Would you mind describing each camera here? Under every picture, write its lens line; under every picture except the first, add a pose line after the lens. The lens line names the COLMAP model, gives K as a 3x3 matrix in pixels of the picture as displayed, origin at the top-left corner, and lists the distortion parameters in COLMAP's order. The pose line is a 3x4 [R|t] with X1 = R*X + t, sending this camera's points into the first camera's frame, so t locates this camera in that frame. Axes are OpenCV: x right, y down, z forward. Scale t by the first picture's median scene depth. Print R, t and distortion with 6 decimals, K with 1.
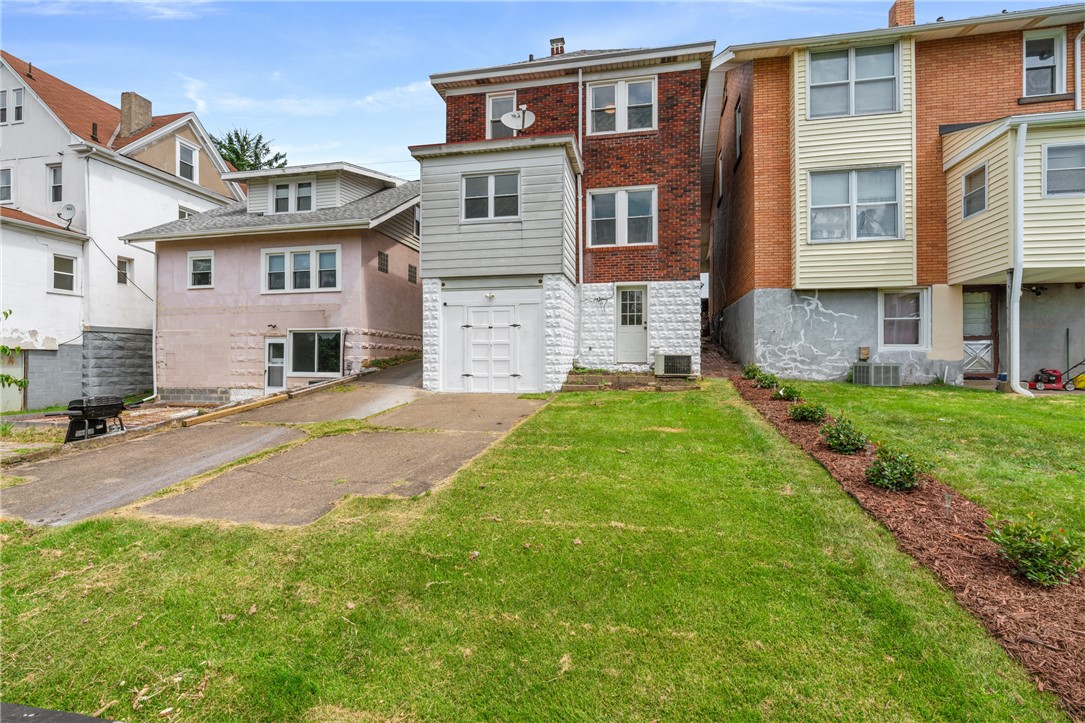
lens RADIAL K [[497.0, 0, 542.5], [0, 497.0, 361.5], [0, 0, 1]] dist [0.002622, 0.000186]
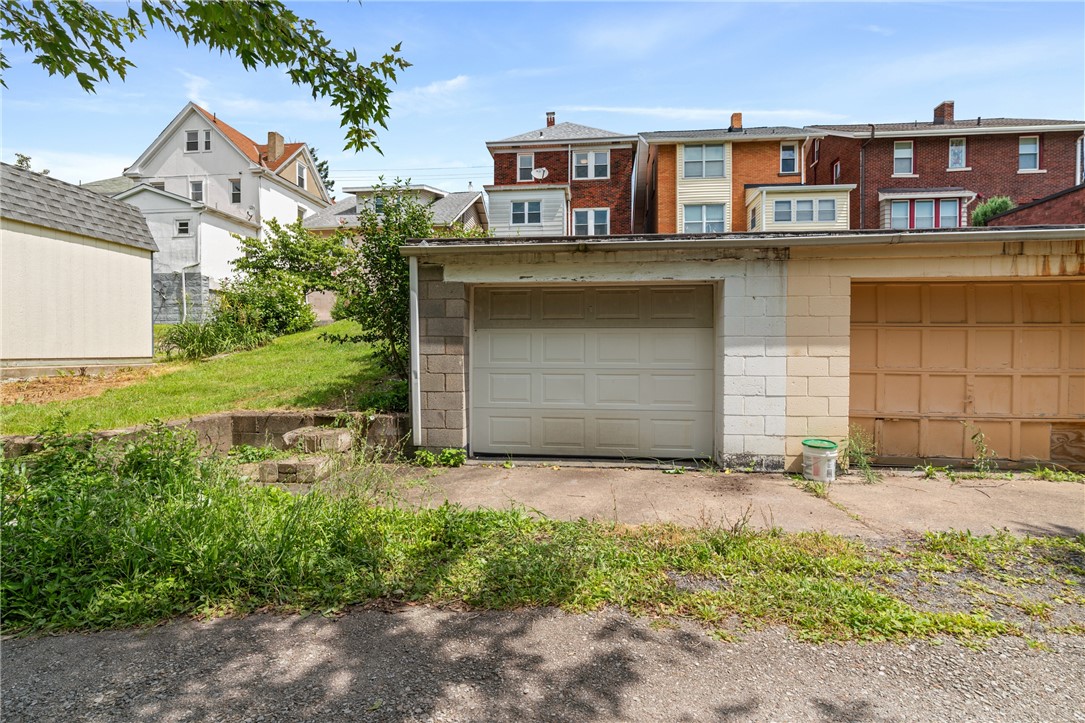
lens RADIAL K [[497.0, 0, 542.5], [0, 497.0, 361.5], [0, 0, 1]] dist [0.002622, 0.000186]
pose [[0.995788, -0.001126, 0.091677, -0.202613], [-0.000722, 0.999797, 0.020128, 0.197584], [-0.091681, -0.020109, 0.995585, -0.891460]]
